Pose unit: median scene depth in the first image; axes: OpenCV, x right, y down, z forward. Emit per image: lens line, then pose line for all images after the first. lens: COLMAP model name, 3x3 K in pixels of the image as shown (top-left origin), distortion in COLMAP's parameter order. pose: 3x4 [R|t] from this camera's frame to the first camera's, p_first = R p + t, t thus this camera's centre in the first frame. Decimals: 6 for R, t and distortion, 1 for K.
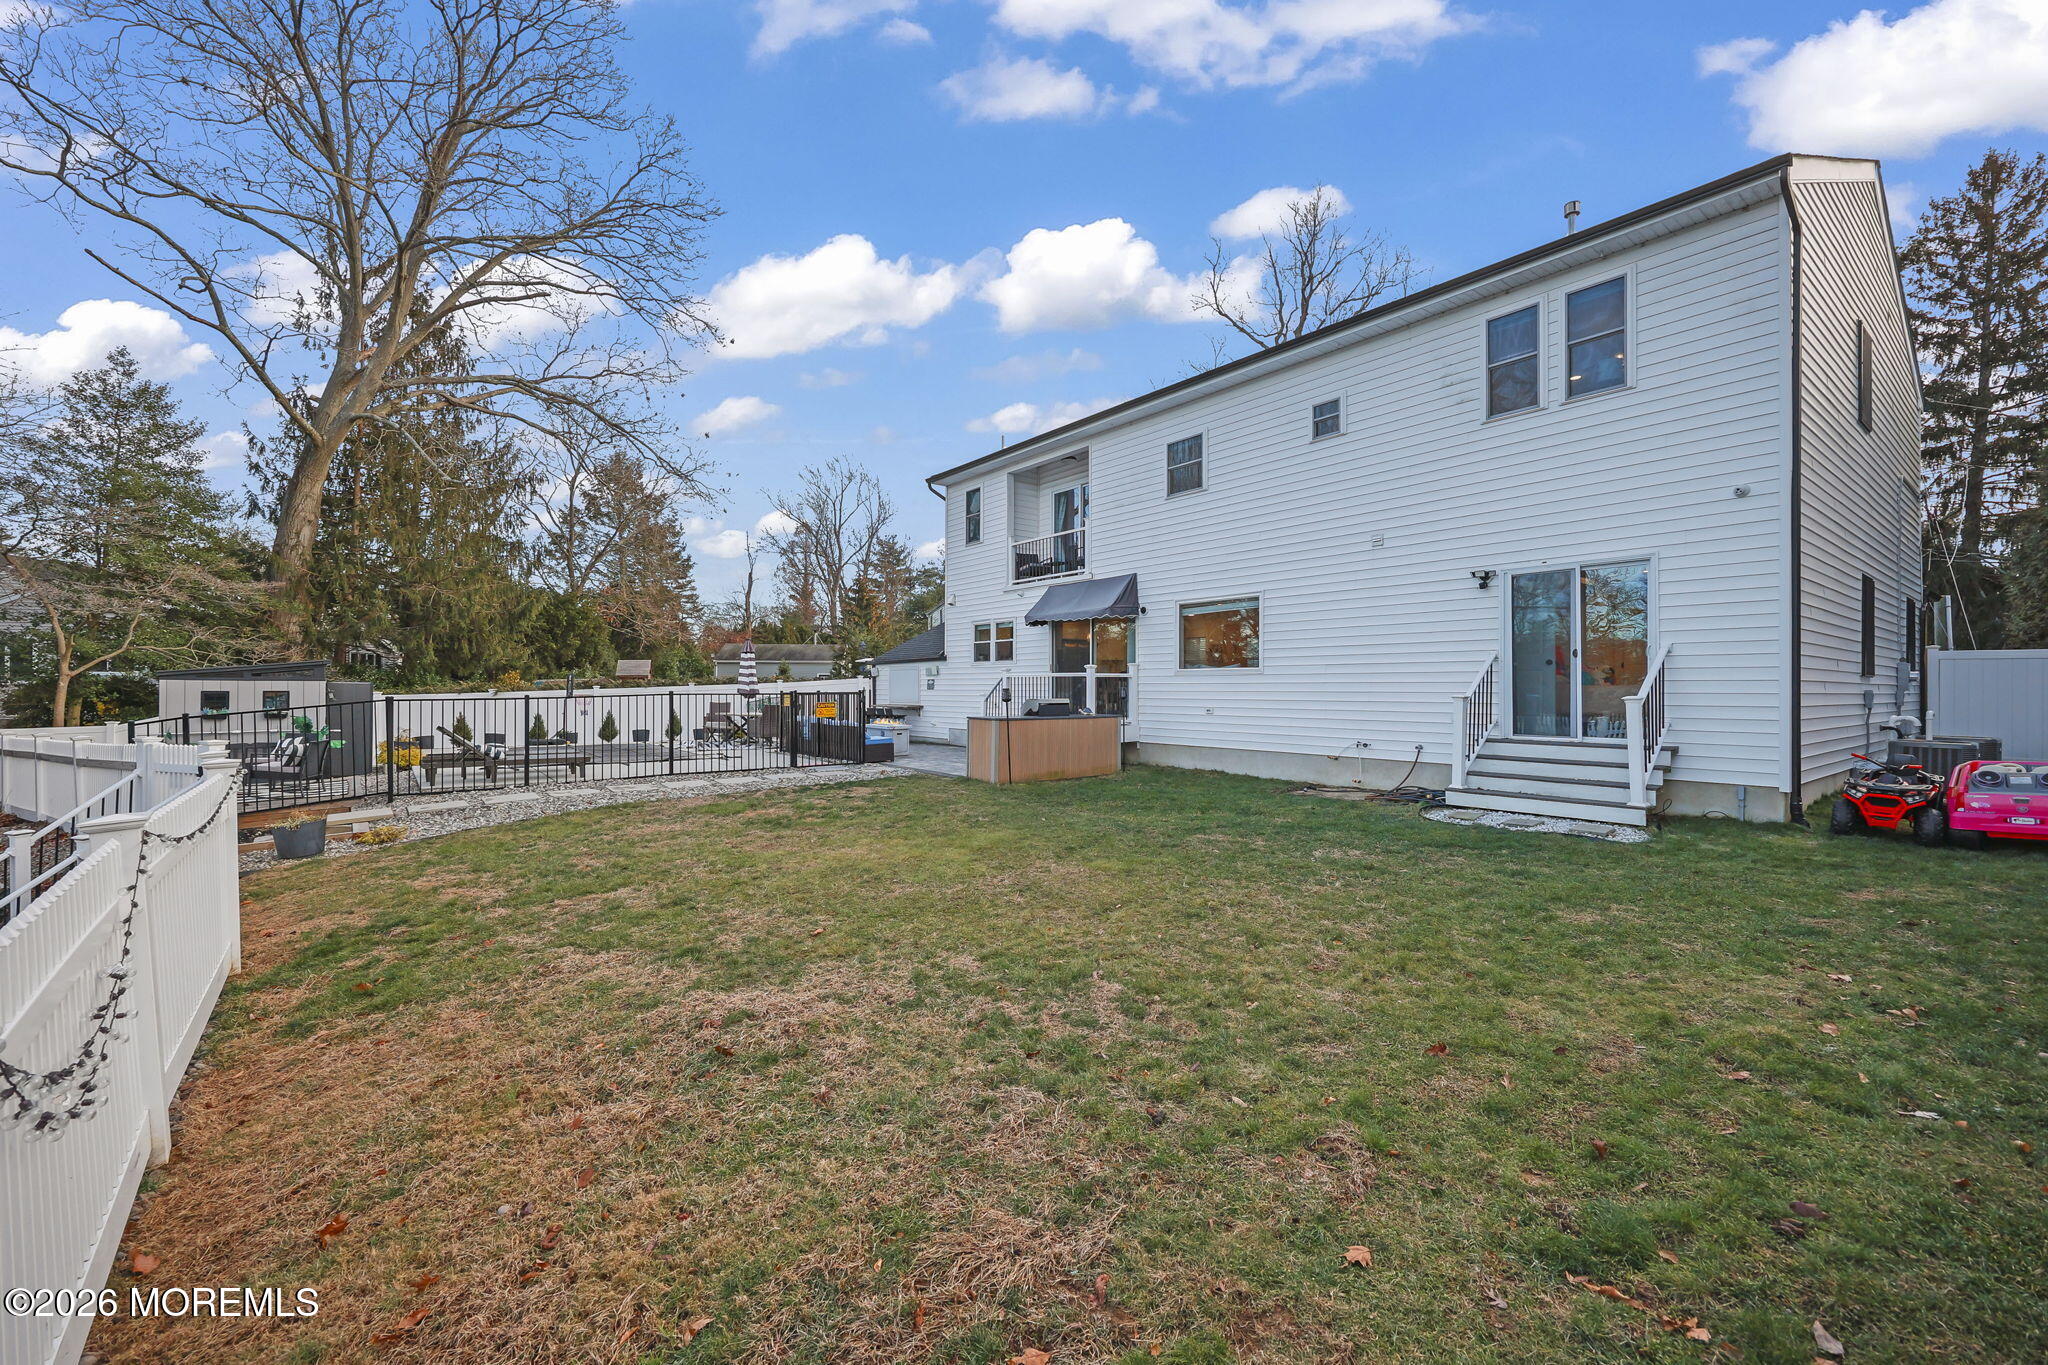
lens RADIAL K [[837.3, 0, 1028.8], [0, 837.3, 691.6], [0, 0, 1]] dist [-0.003531, -0.000110]
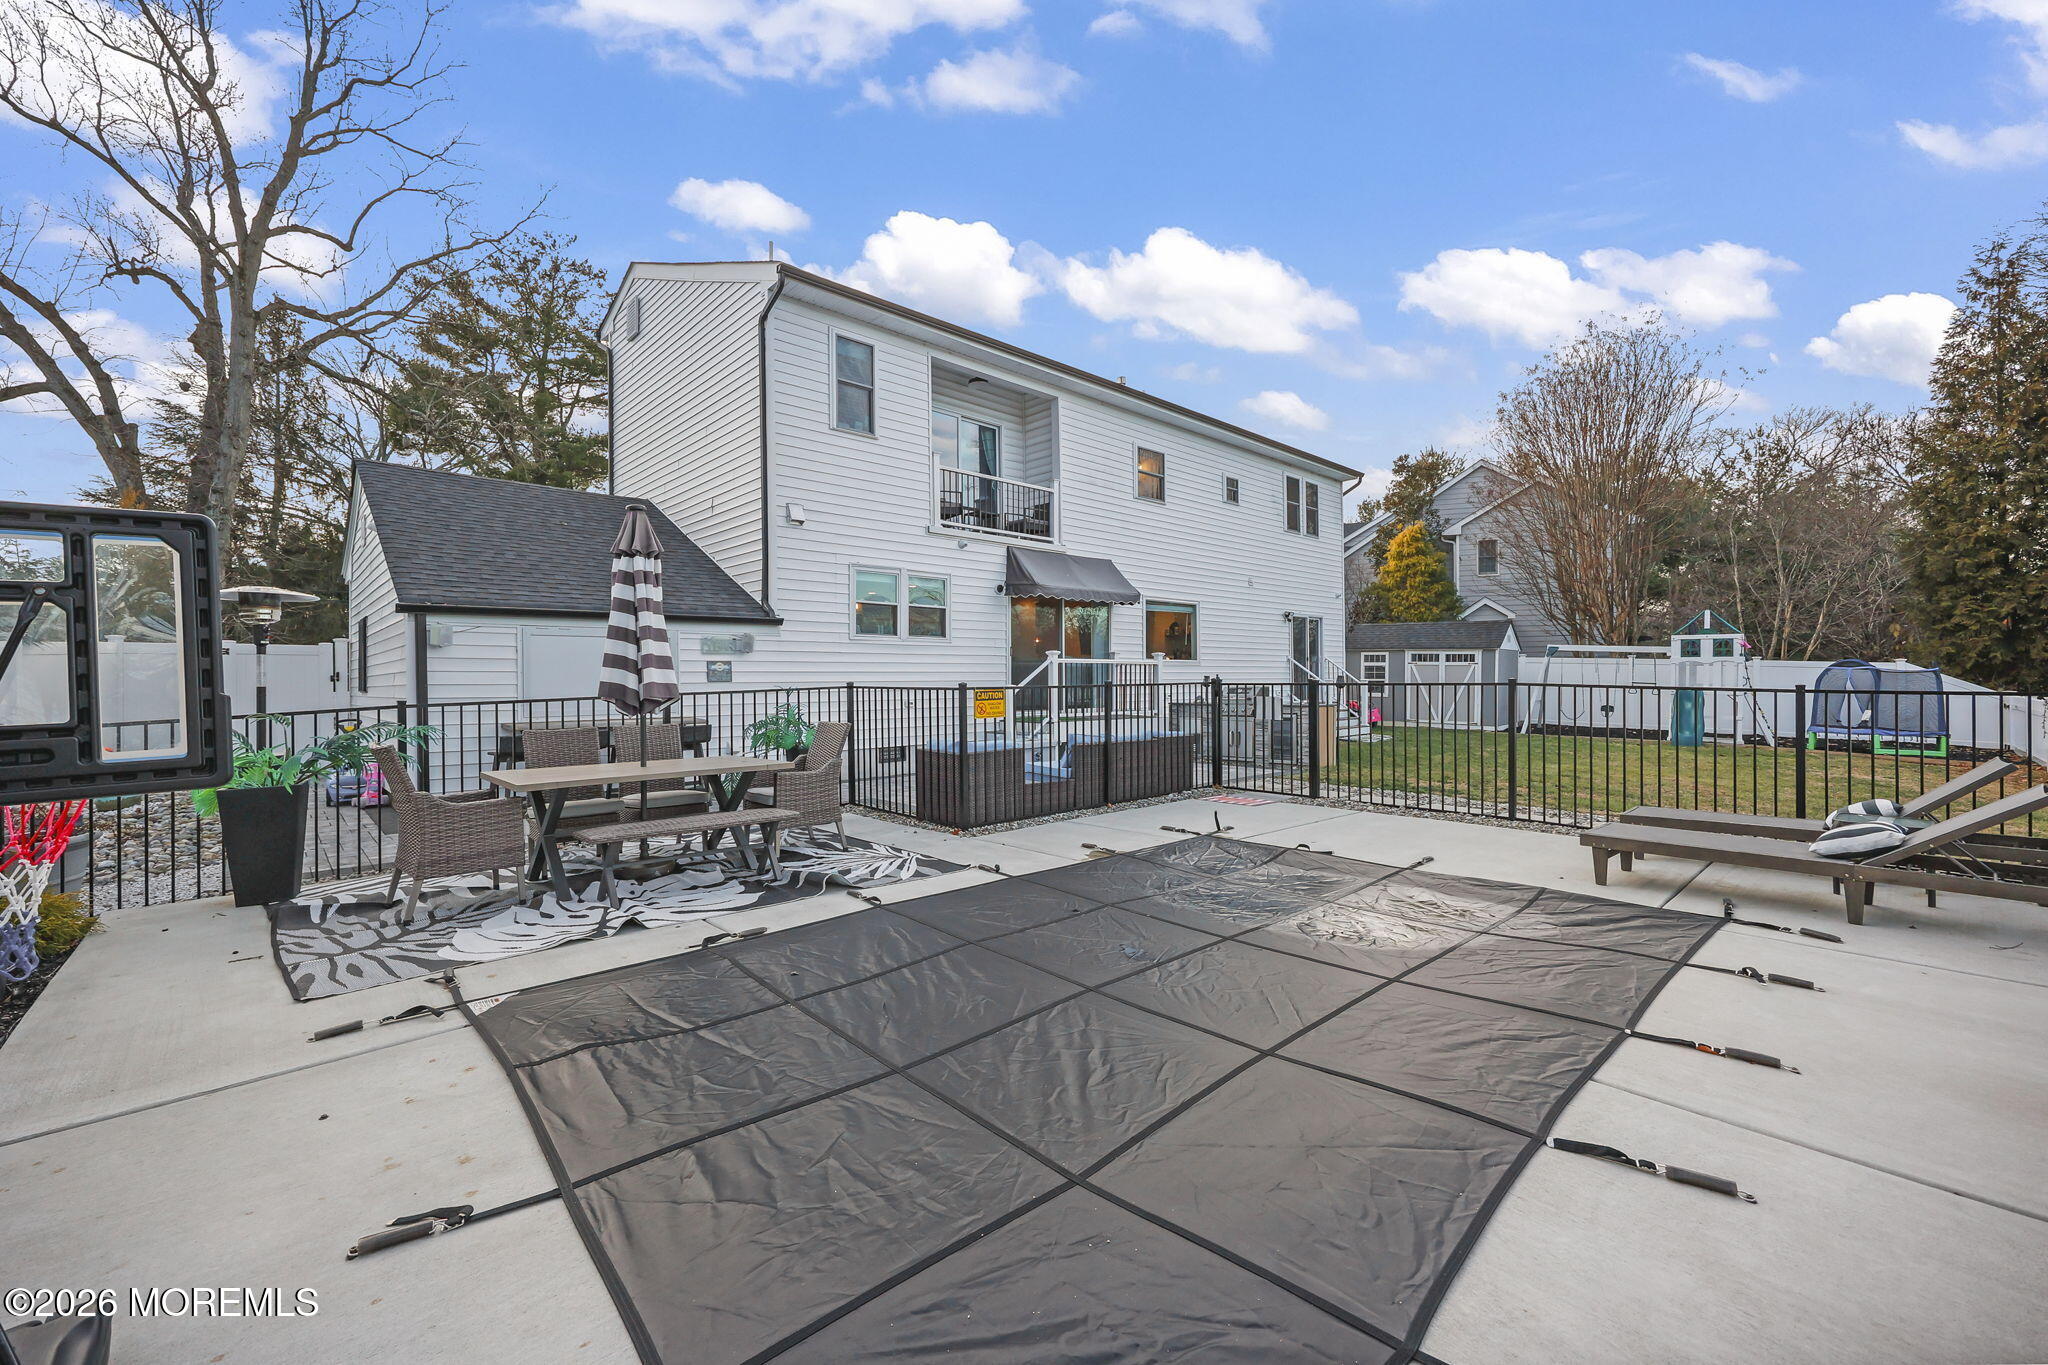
lens RADIAL K [[837.3, 0, 1024.3], [0, 837.3, 682.0], [0, 0, 1]] dist [-0.003531, -0.000110]
pose [[-0.080372, -0.015175, 0.996649, -0.795289], [-0.001719, 0.999885, 0.015086, -0.012014], [-0.996763, -0.000500, -0.080389, 1.106205]]
